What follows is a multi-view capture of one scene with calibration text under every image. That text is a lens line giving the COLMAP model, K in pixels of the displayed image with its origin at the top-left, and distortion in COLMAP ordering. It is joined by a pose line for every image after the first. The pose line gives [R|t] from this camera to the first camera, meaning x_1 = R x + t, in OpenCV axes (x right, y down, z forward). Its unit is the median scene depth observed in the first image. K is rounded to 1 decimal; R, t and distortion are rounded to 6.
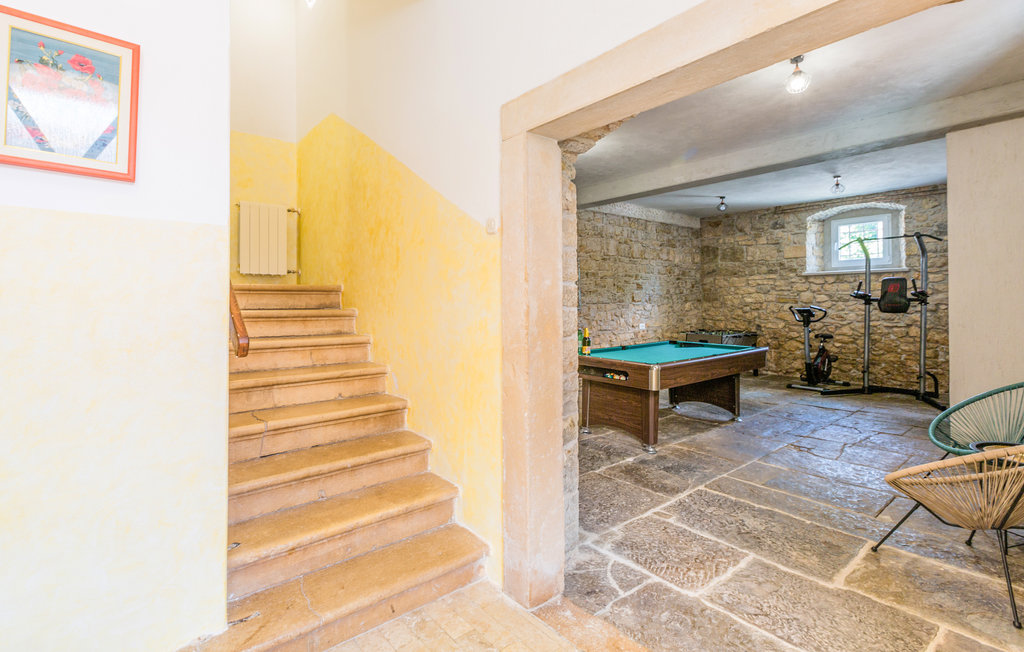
lens RADIAL K [[470.4, 0, 510.0], [0, 470.4, 312.2], [0, 0, 1]] dist [0.001237, 0.000323]
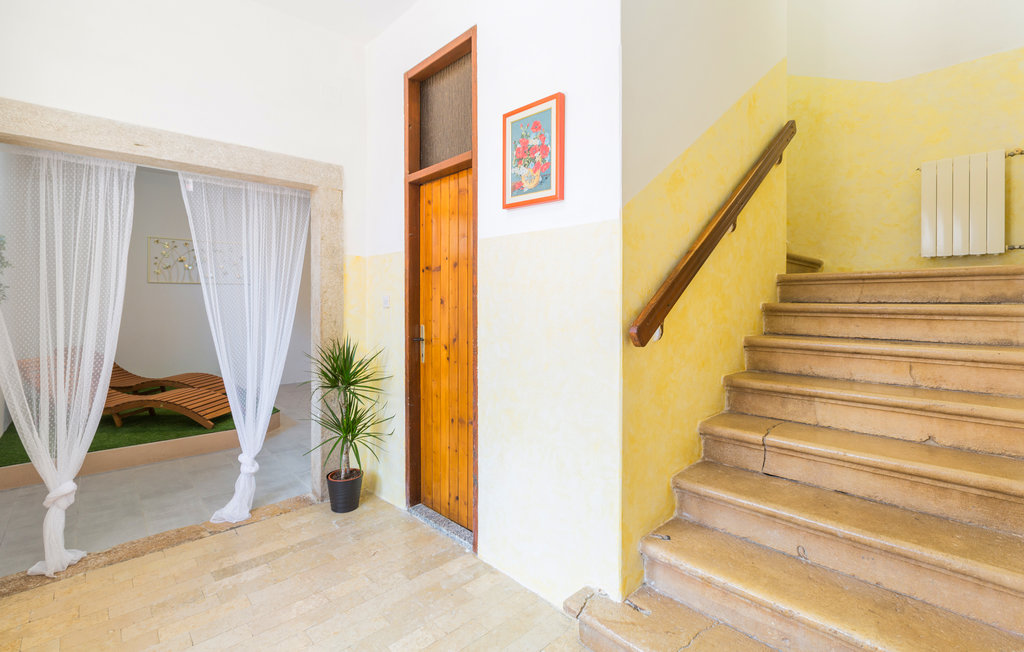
lens RADIAL K [[470.4, 0, 510.0], [0, 470.4, 312.2], [0, 0, 1]] dist [0.001237, 0.000323]
pose [[0.039408, 0.029655, -0.998783, 0.254873], [-0.016875, 0.999437, 0.029009, -0.003373], [0.999081, 0.015711, 0.039886, 0.417420]]
